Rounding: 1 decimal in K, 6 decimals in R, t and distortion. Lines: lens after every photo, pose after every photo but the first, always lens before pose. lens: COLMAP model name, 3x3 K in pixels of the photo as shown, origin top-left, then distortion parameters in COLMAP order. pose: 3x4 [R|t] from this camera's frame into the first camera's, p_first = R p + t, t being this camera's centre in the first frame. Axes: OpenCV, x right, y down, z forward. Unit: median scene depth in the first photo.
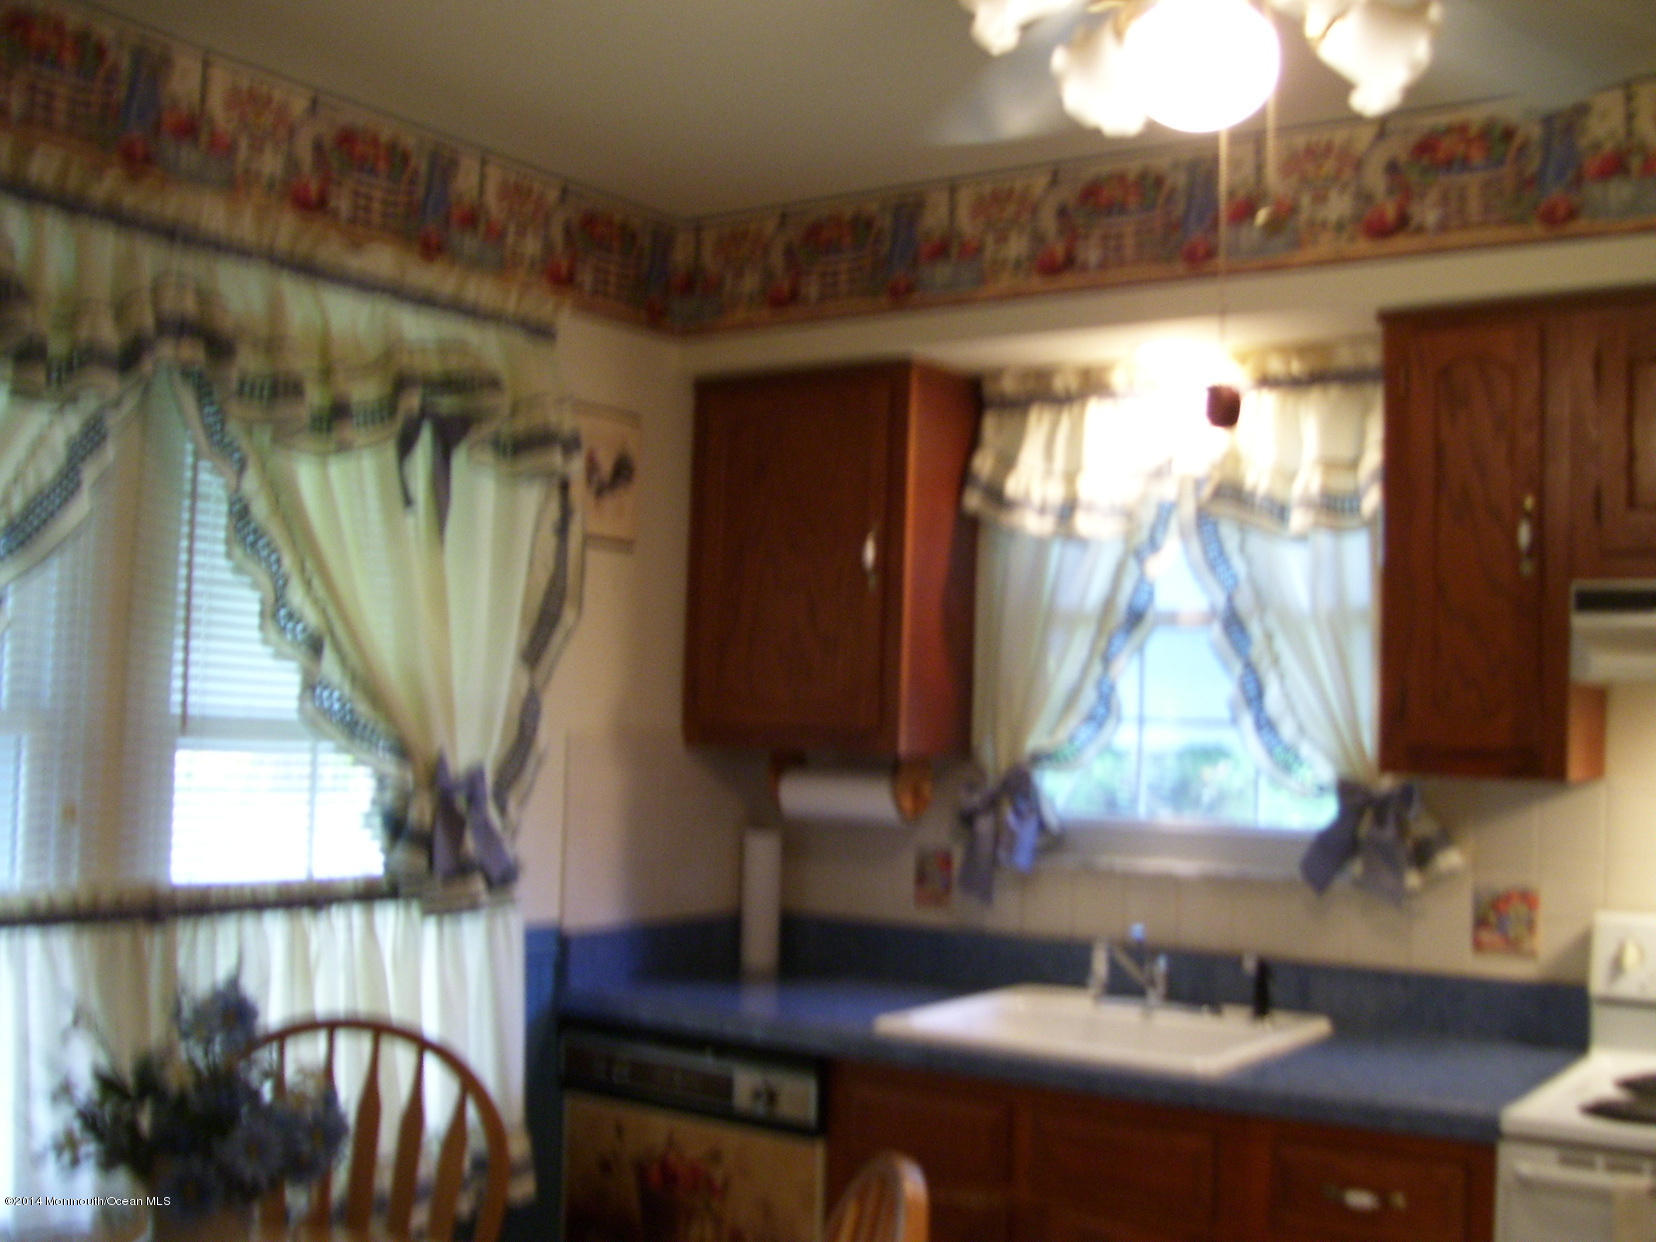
lens RADIAL K [[1817.4, 0, 855.9], [0, 1817.4, 626.9], [0, 0, 1]] dist [-0.188072, 0.166655]
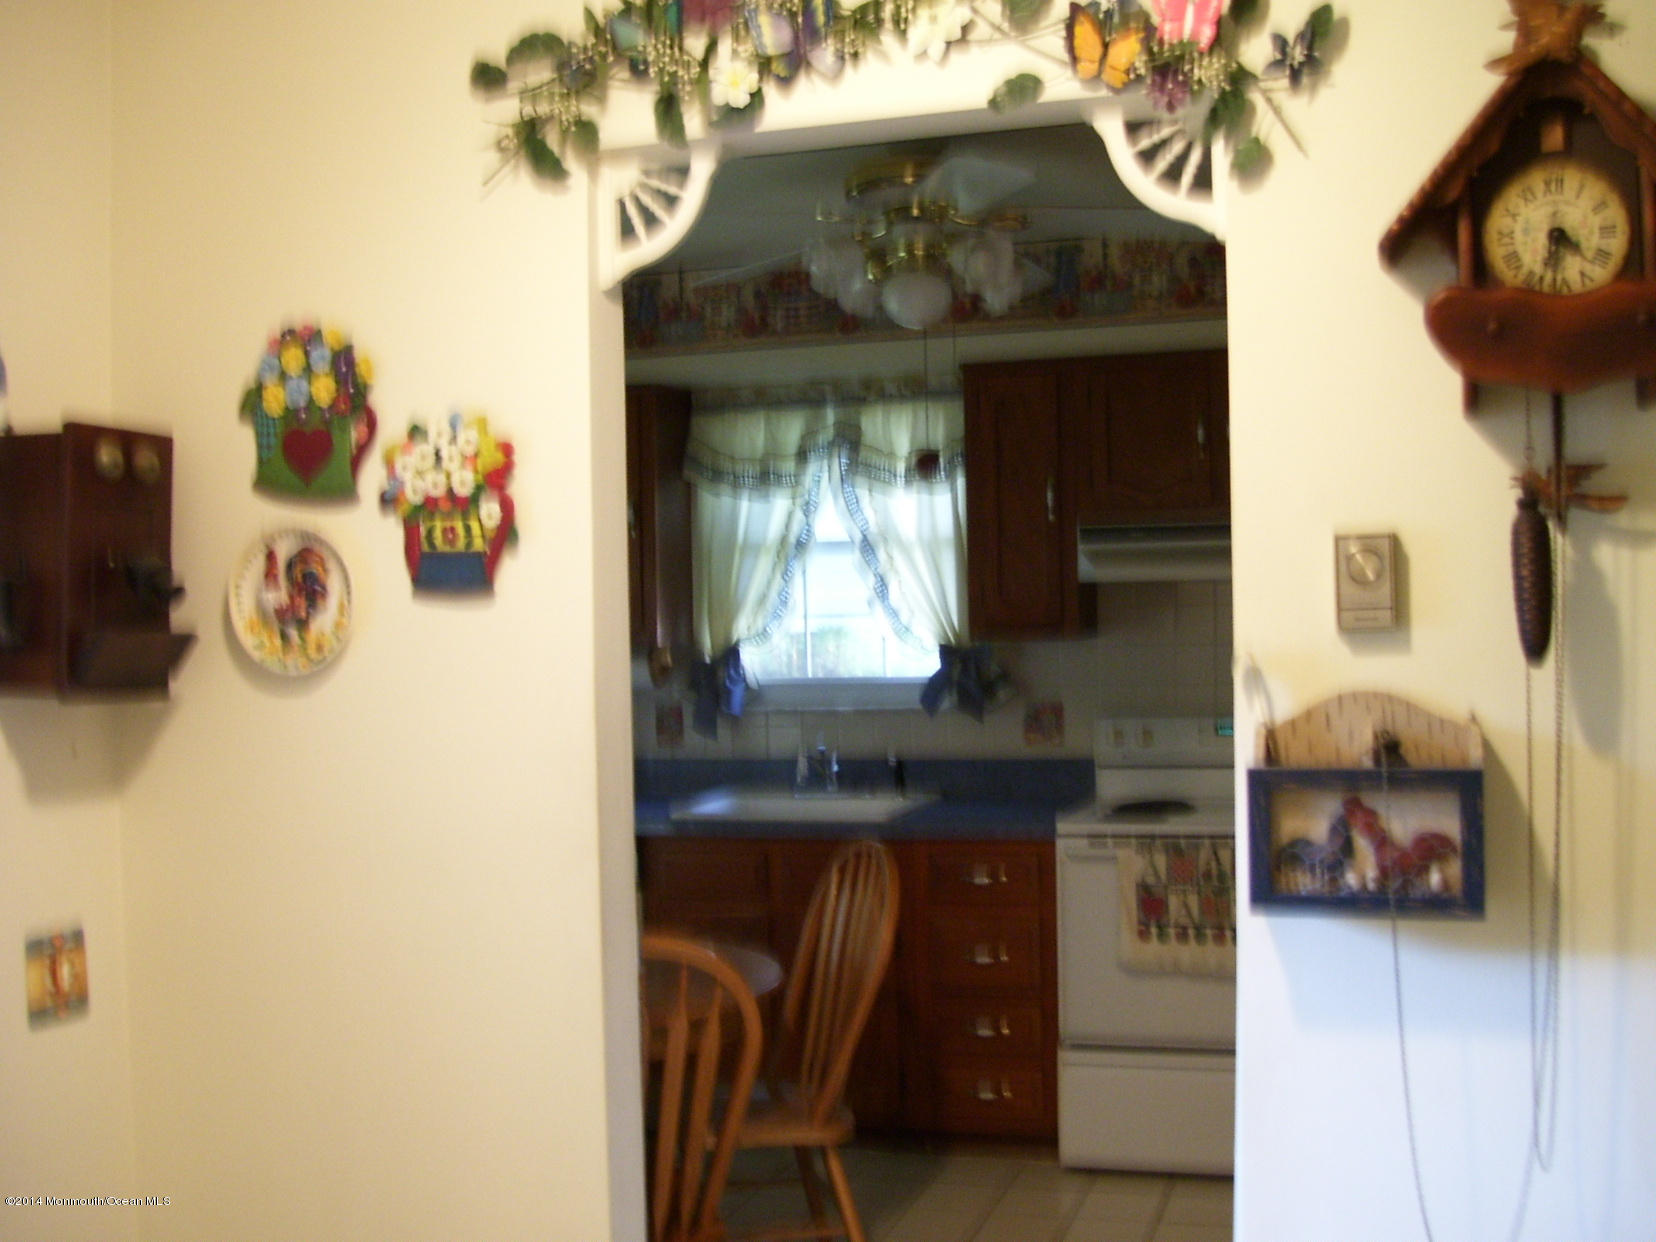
lens RADIAL K [[1817.4, 0, 855.9], [0, 1817.4, 626.9], [0, 0, 1]] dist [-0.188072, 0.166655]
pose [[0.958613, -0.058350, 0.278670, -0.261187], [0.038290, 0.996303, 0.076898, -0.060284], [-0.282127, -0.063045, 0.957303, -0.551966]]
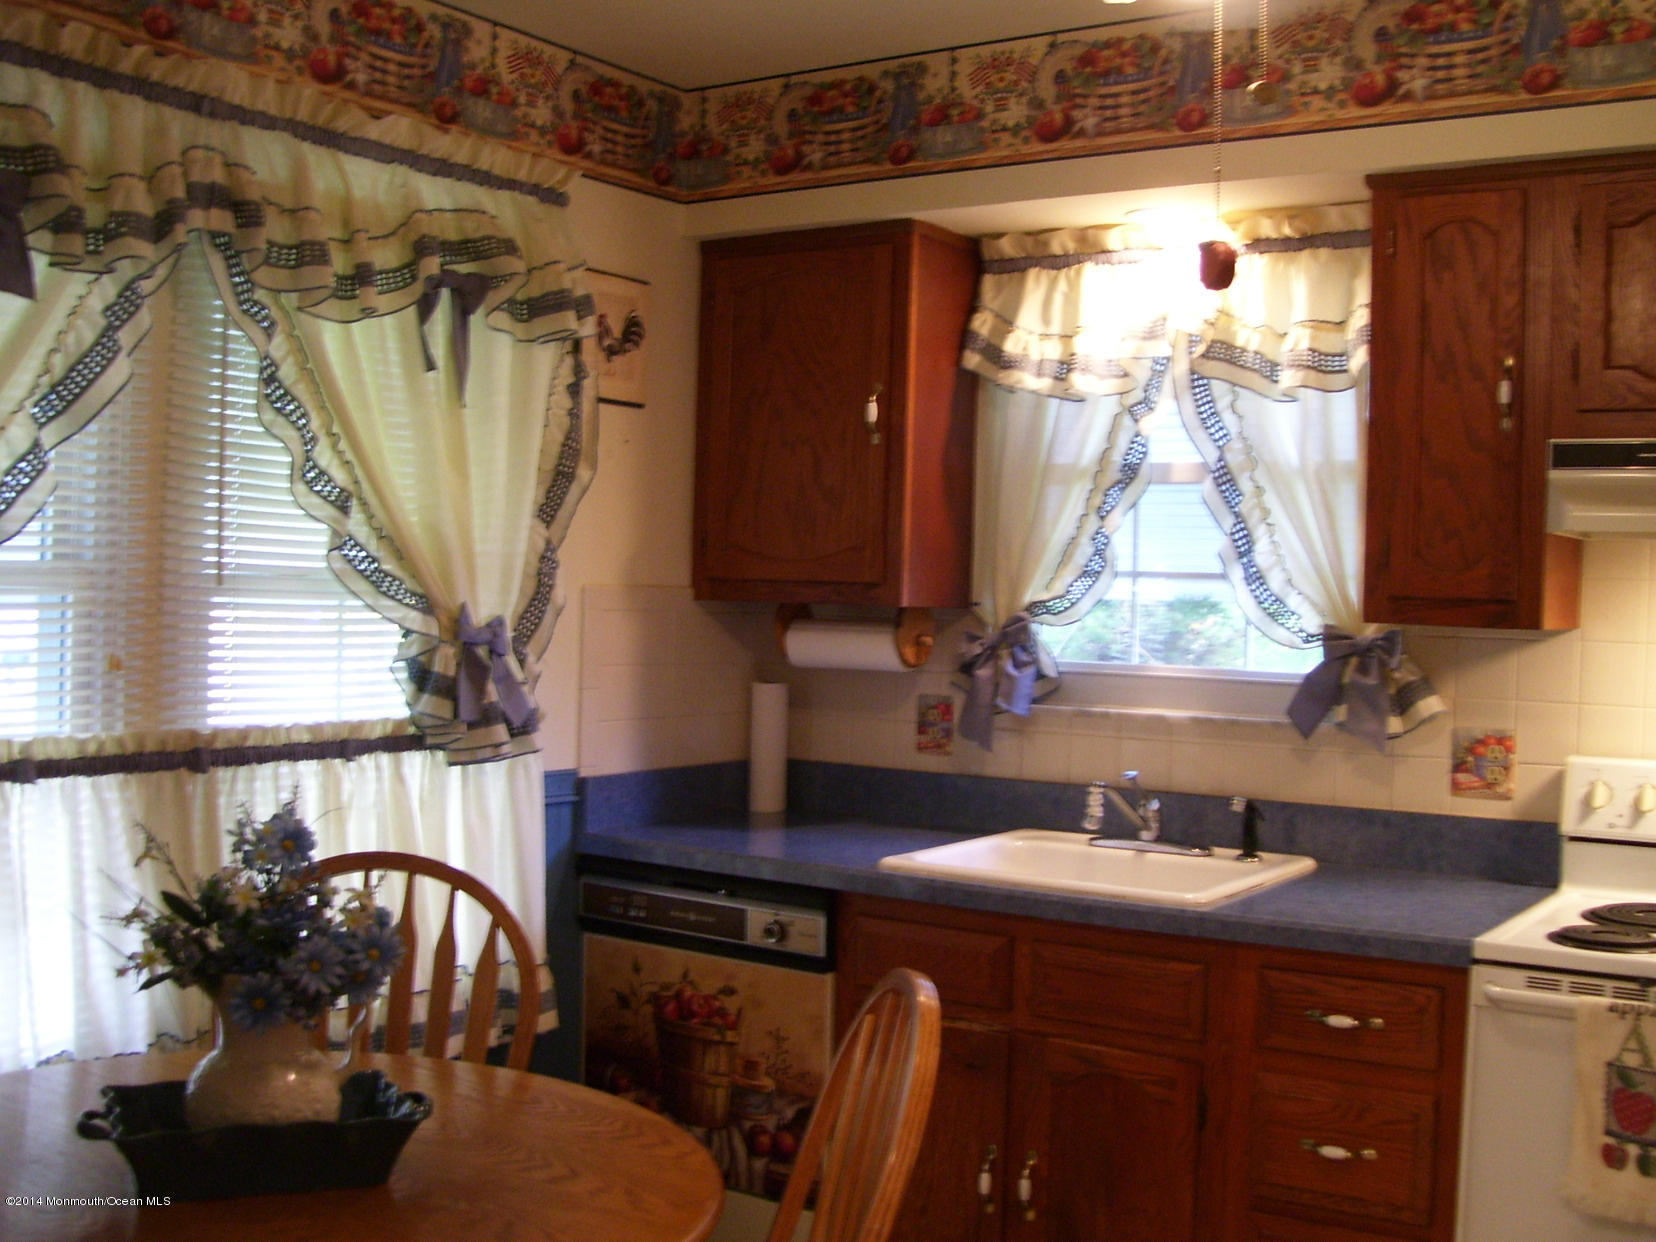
lens RADIAL K [[1817.4, 0, 855.9], [0, 1817.4, 626.9], [0, 0, 1]] dist [-0.188072, 0.166655]
pose [[0.999980, -0.004224, 0.004681, -0.007986], [0.003862, 0.997199, 0.074694, 0.005283], [-0.004984, -0.074675, 0.997196, -0.039667]]
